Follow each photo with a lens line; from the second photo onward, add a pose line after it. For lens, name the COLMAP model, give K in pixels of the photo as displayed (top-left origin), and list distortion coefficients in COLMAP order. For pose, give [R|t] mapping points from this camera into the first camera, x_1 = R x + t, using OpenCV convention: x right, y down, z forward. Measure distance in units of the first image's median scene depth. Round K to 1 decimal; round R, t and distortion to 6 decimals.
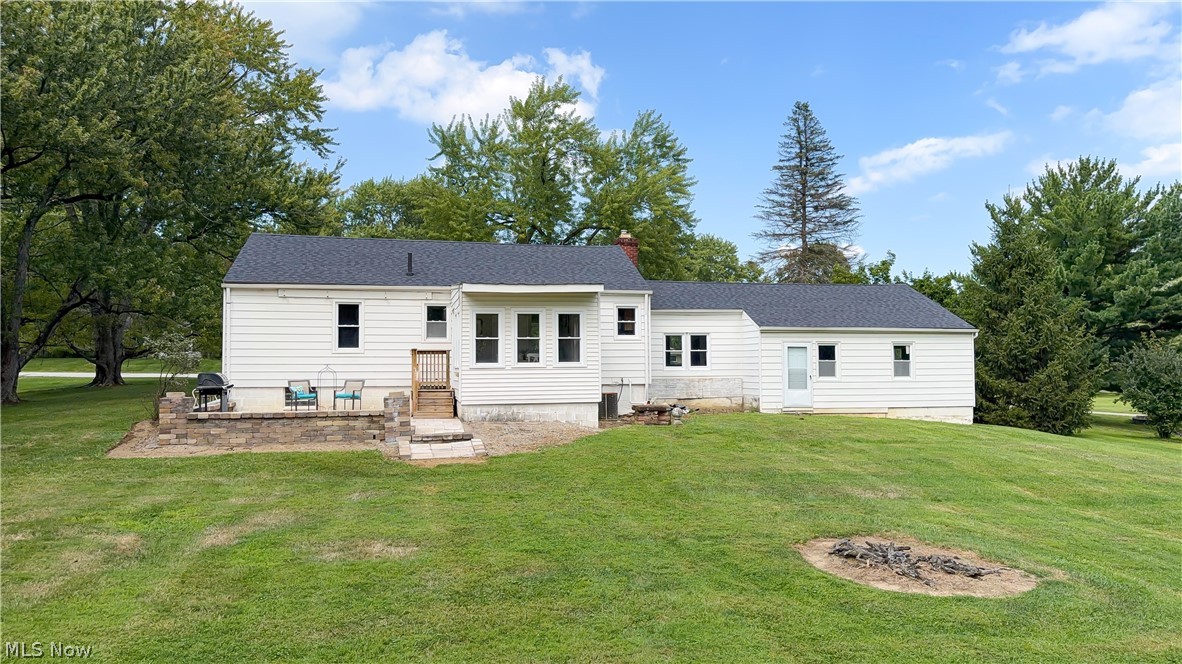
lens RADIAL K [[787.2, 0, 591.0], [0, 787.2, 332.0], [0, 0, 1]] dist [0.188668, -0.381114]
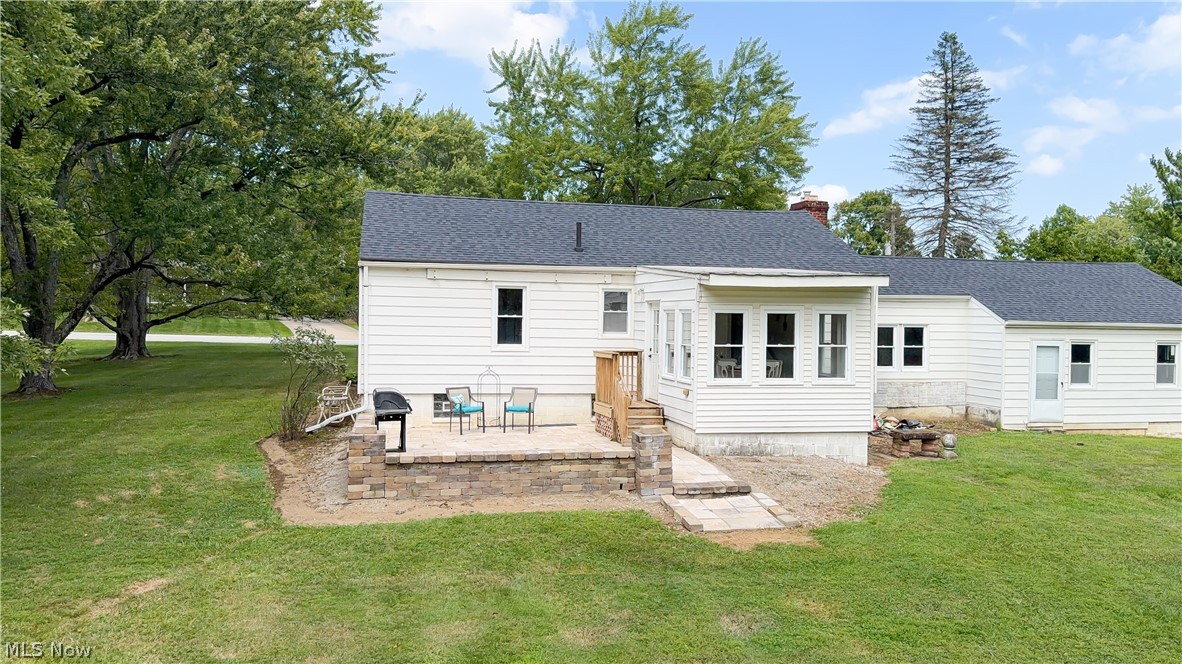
lens RADIAL K [[848.7, 0, 591.0], [0, 848.7, 332.0], [0, 0, 1]] dist [0.114903, -0.171994]
pose [[0.999760, 0.018333, 0.011962, -0.204815], [-0.019044, 0.997875, 0.062304, -0.040054], [-0.010794, -0.062517, 0.997986, 0.143065]]
